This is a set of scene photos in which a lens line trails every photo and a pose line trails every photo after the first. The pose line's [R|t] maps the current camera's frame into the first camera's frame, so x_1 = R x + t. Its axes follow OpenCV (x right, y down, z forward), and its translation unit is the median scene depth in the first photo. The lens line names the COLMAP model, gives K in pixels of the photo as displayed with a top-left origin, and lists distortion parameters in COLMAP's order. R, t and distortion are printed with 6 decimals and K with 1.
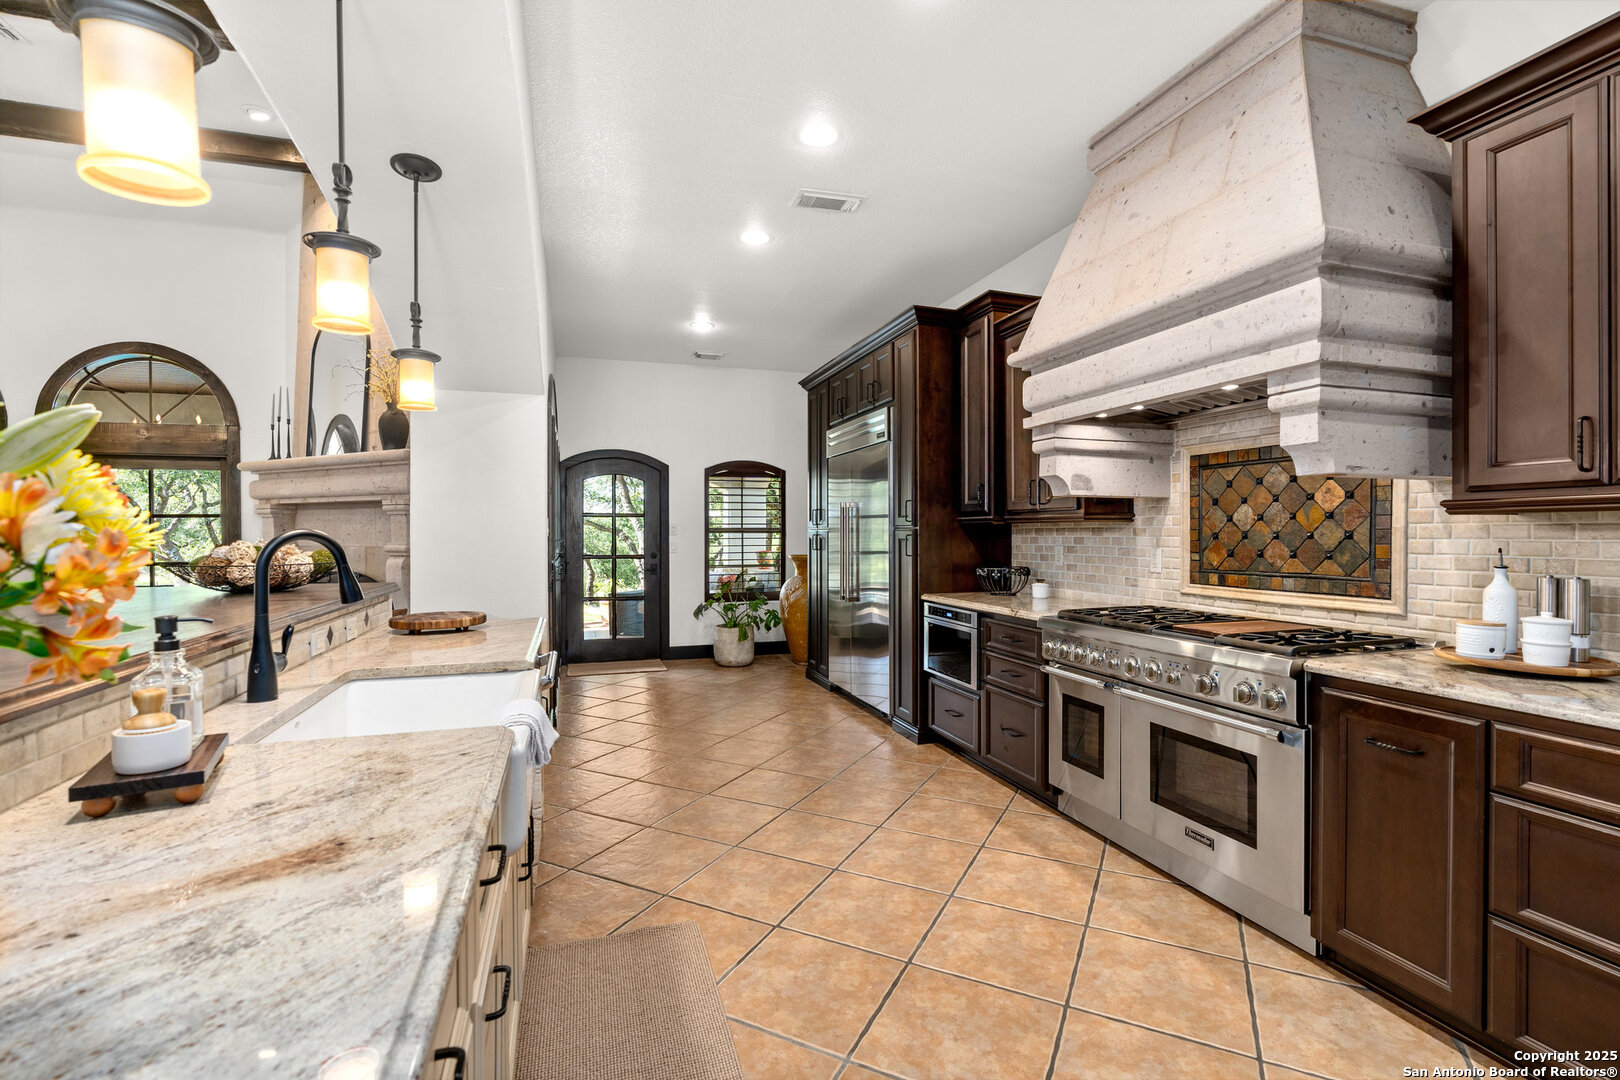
lens RADIAL K [[739.4, 0, 819.8], [0, 739.4, 544.6], [0, 0, 1]] dist [-0.008221, 0.004432]
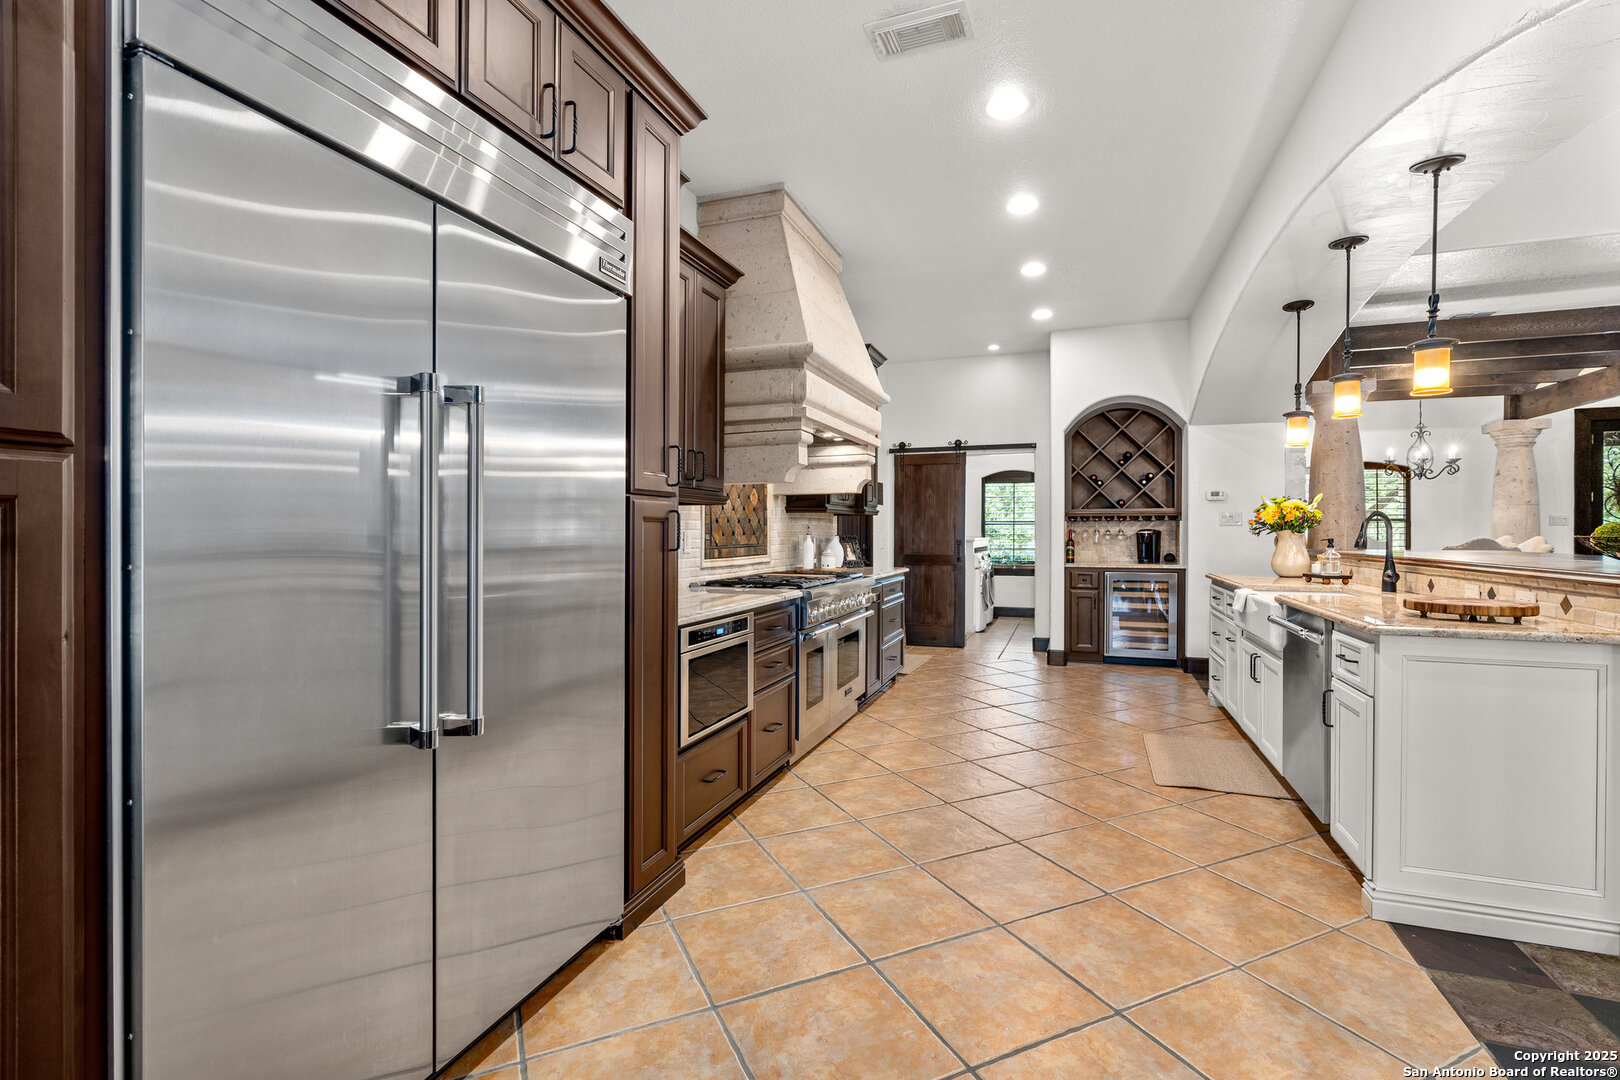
lens RADIAL K [[739.4, 0, 803.4], [0, 739.4, 544.1], [0, 0, 1]] dist [-0.008221, 0.004432]
pose [[-0.775112, -0.007330, 0.631781, -0.433380], [0.013073, 0.999533, 0.027635, -0.003907], [-0.631688, 0.029679, -0.774654, 2.039061]]
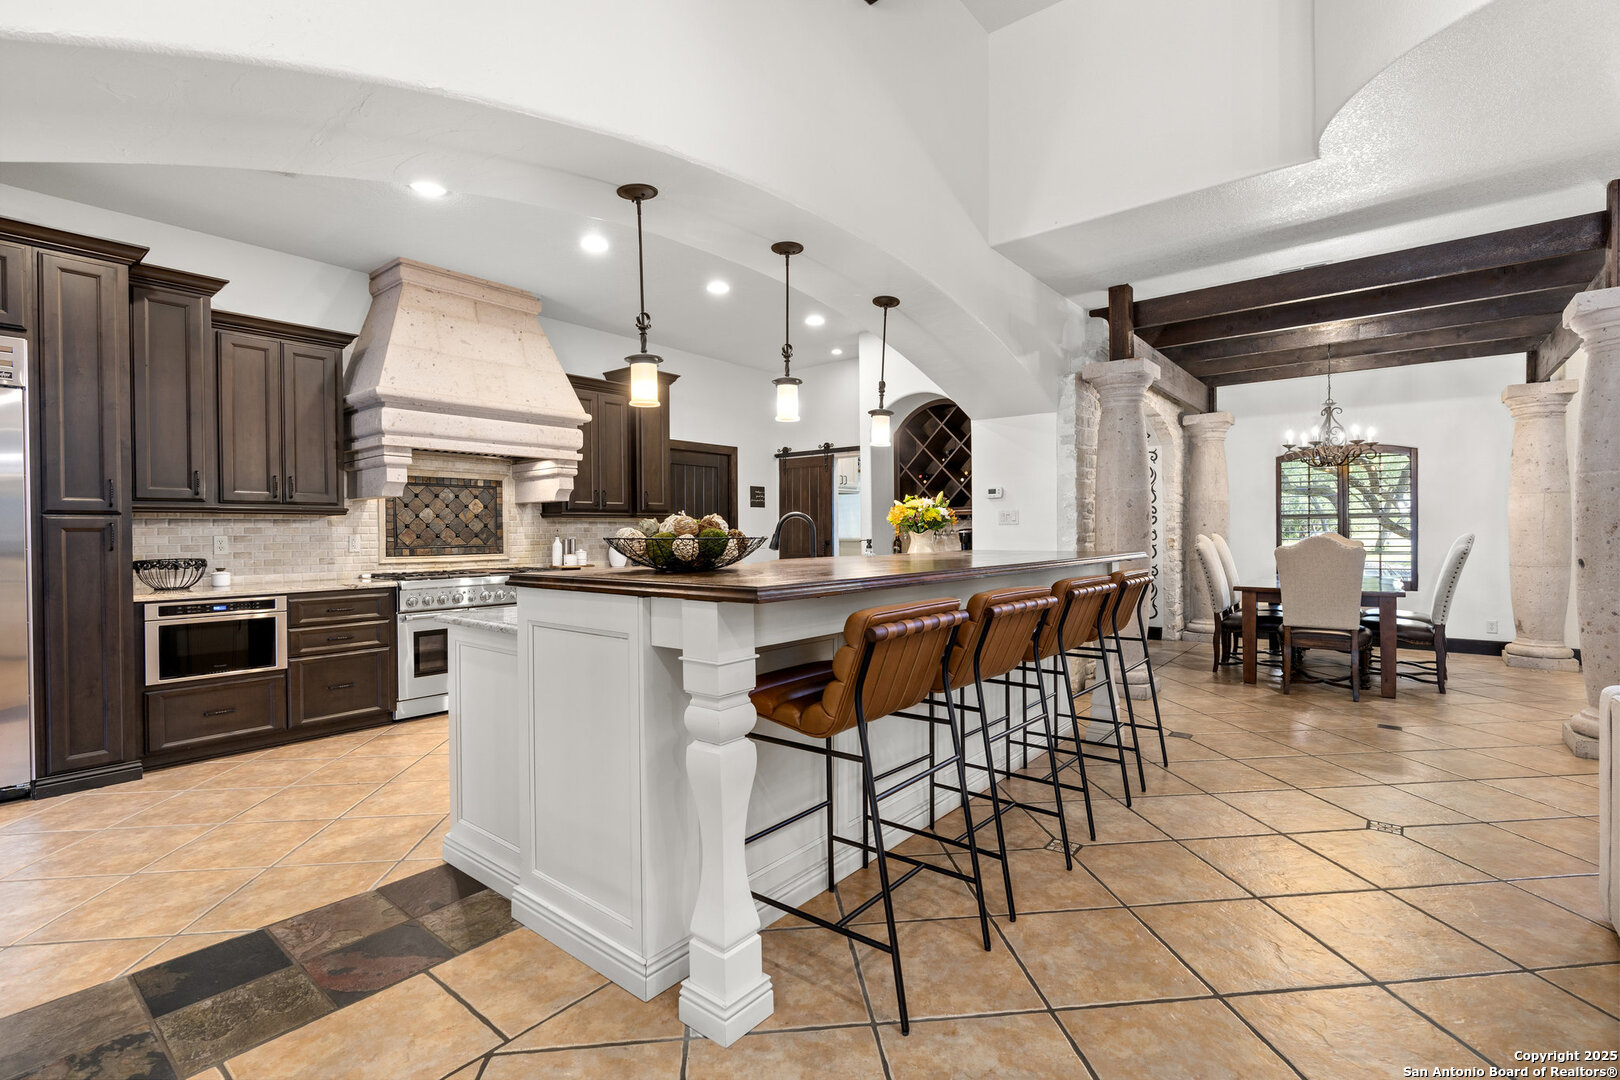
lens RADIAL K [[739.4, 0, 802.2], [0, 739.4, 534.2], [0, 0, 1]] dist [-0.008221, 0.004432]
pose [[-0.526694, 0.004154, 0.850045, -1.411739], [0.022567, 0.999704, 0.009097, 0.012143], [-0.849756, 0.023974, -0.526632, 1.190016]]
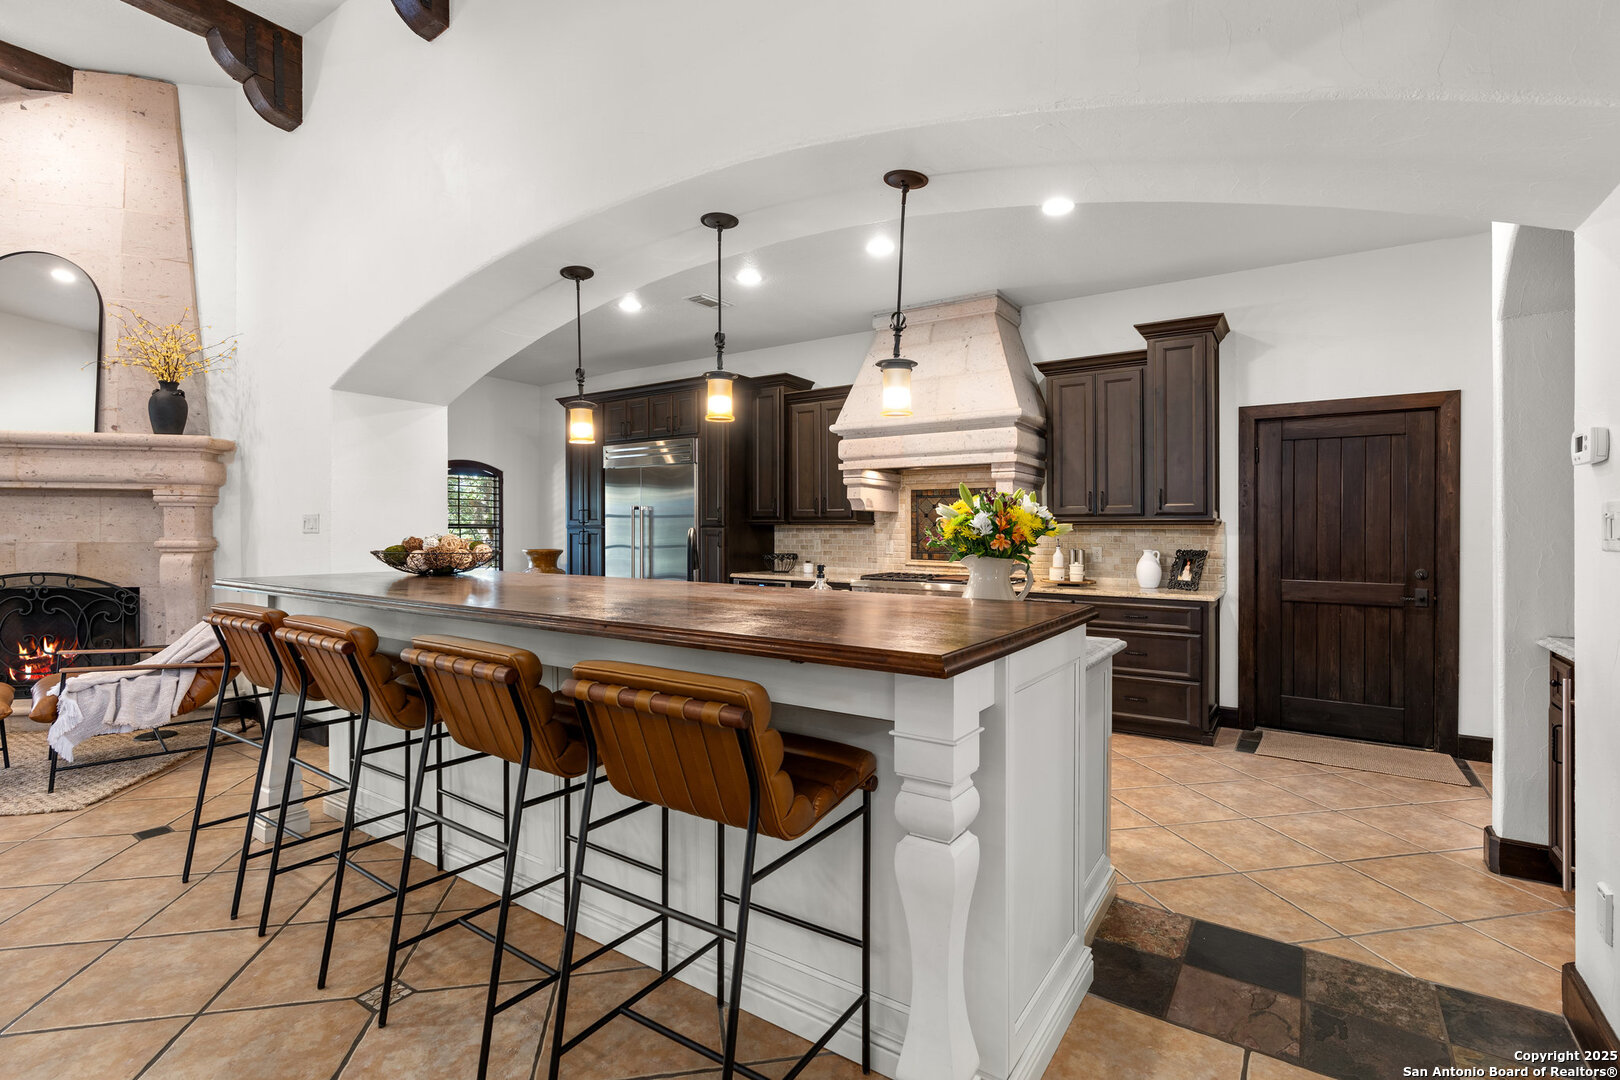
lens RADIAL K [[739.4, 0, 821.8], [0, 739.4, 534.5], [0, 0, 1]] dist [-0.008221, 0.004432]
pose [[0.791433, 0.003320, 0.611247, -0.890634], [0.002626, 0.999958, -0.008831, 0.007314], [-0.611250, 0.008594, 0.791391, -0.360655]]
